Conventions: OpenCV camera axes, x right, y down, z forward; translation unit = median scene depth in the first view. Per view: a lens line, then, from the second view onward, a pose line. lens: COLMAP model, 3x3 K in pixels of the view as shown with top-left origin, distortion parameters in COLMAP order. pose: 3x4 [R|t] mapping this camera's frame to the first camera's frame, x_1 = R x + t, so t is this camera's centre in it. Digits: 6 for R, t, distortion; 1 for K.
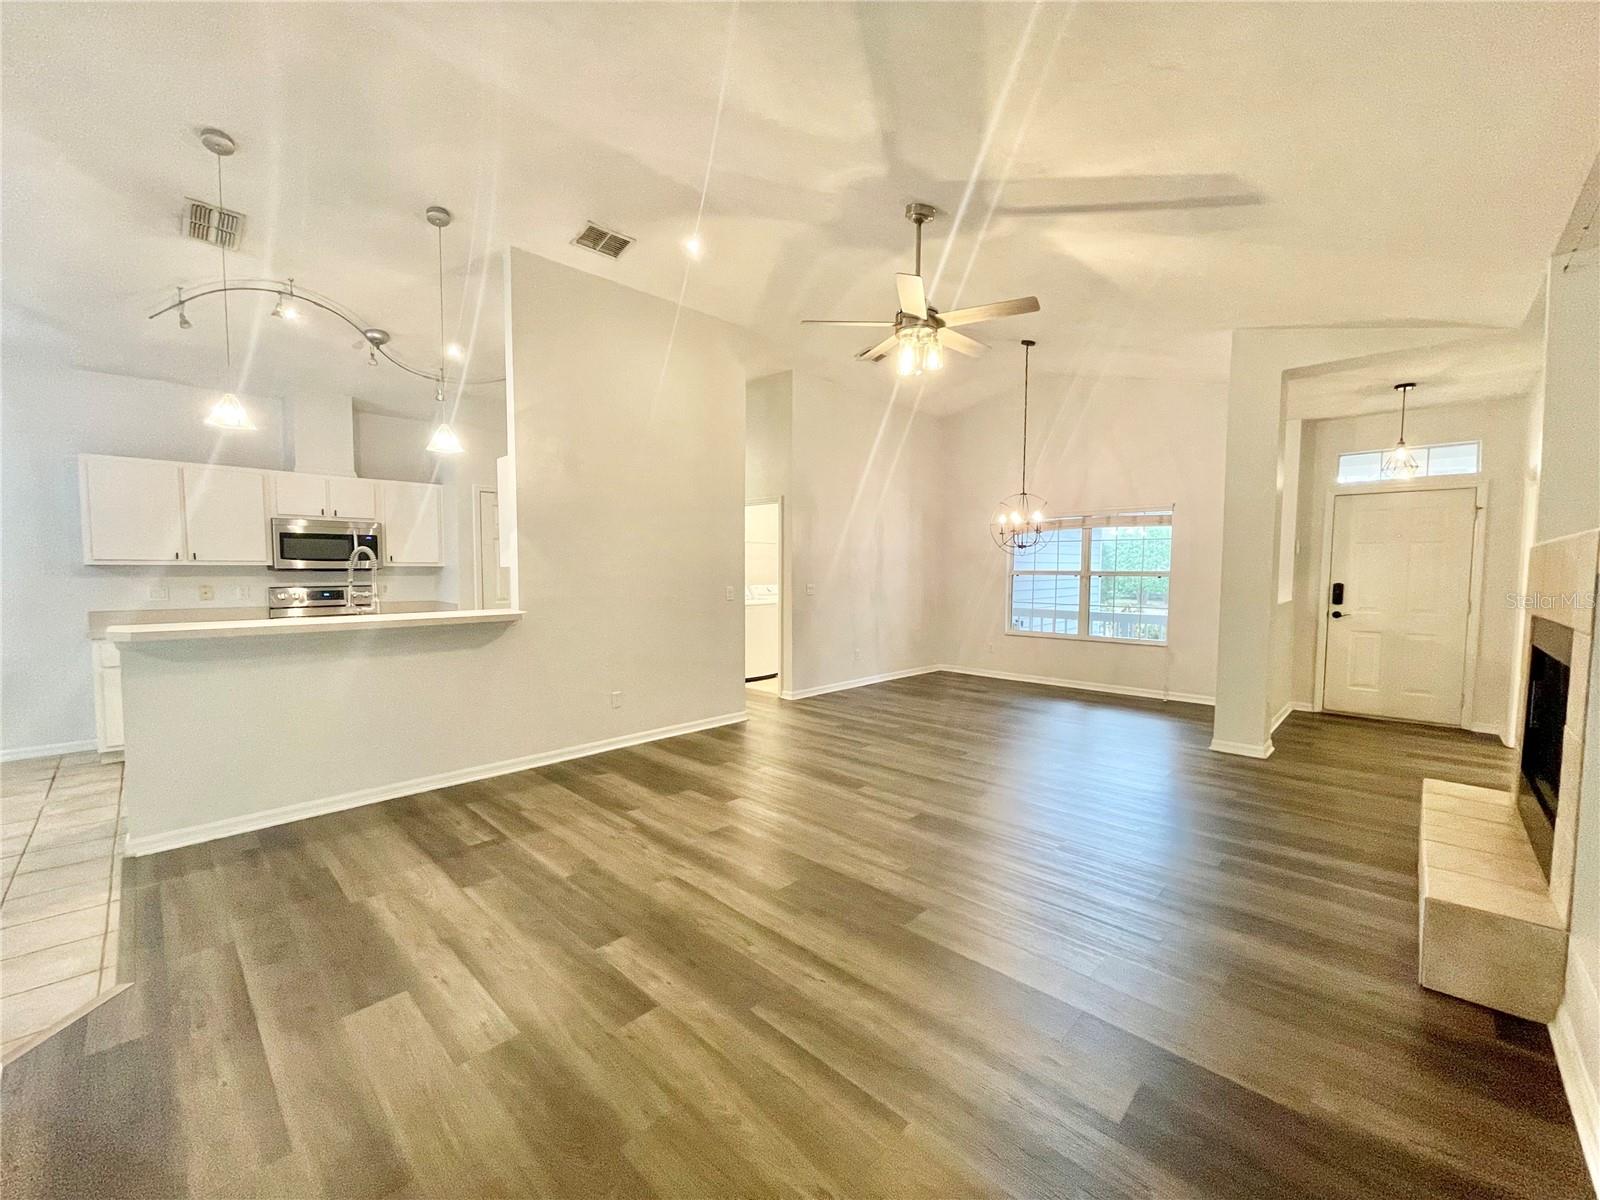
lens RADIAL K [[641.1, 0, 796.3], [0, 641.1, 608.3], [0, 0, 1]] dist [0.000290, 0.000102]
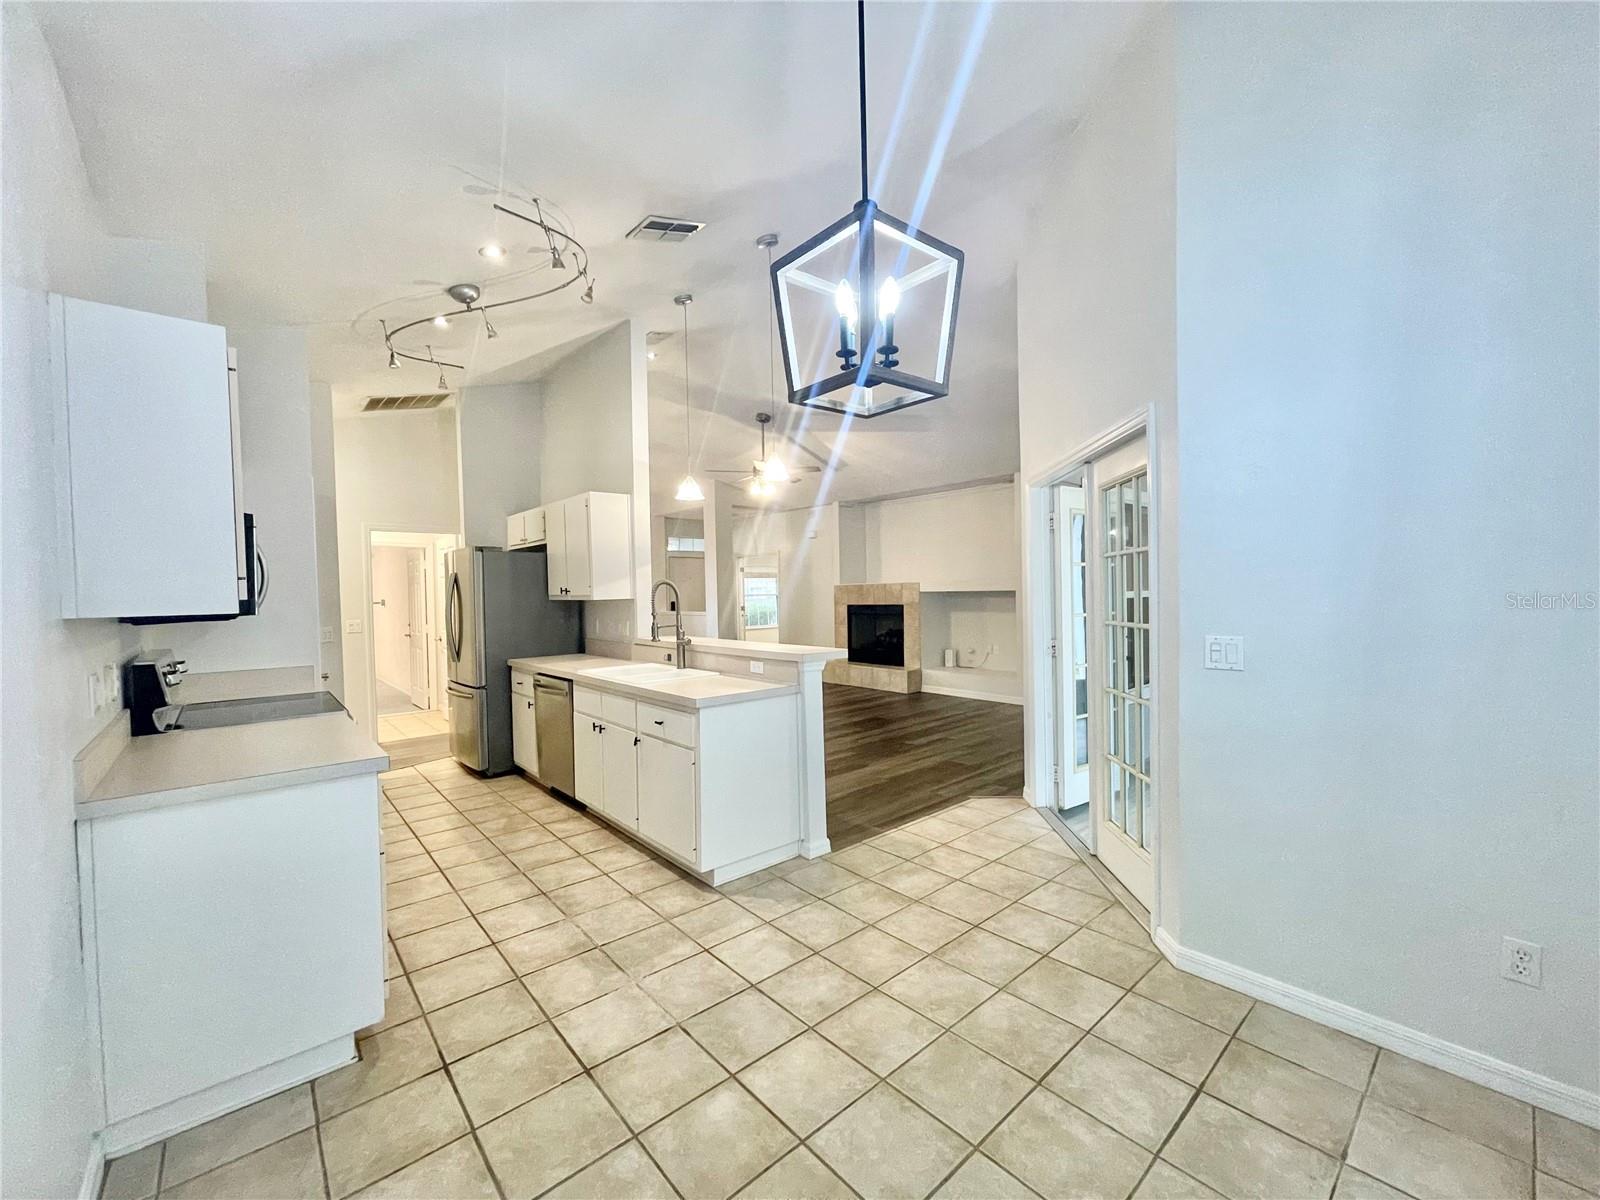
lens RADIAL K [[641.1, 0, 796.3], [0, 641.1, 608.3], [0, 0, 1]] dist [0.000290, 0.000102]
pose [[0.070447, -0.024942, 0.997204, -2.430528], [0.081434, 0.996494, 0.019171, -0.067536], [-0.994186, 0.079856, 0.072232, 1.068762]]
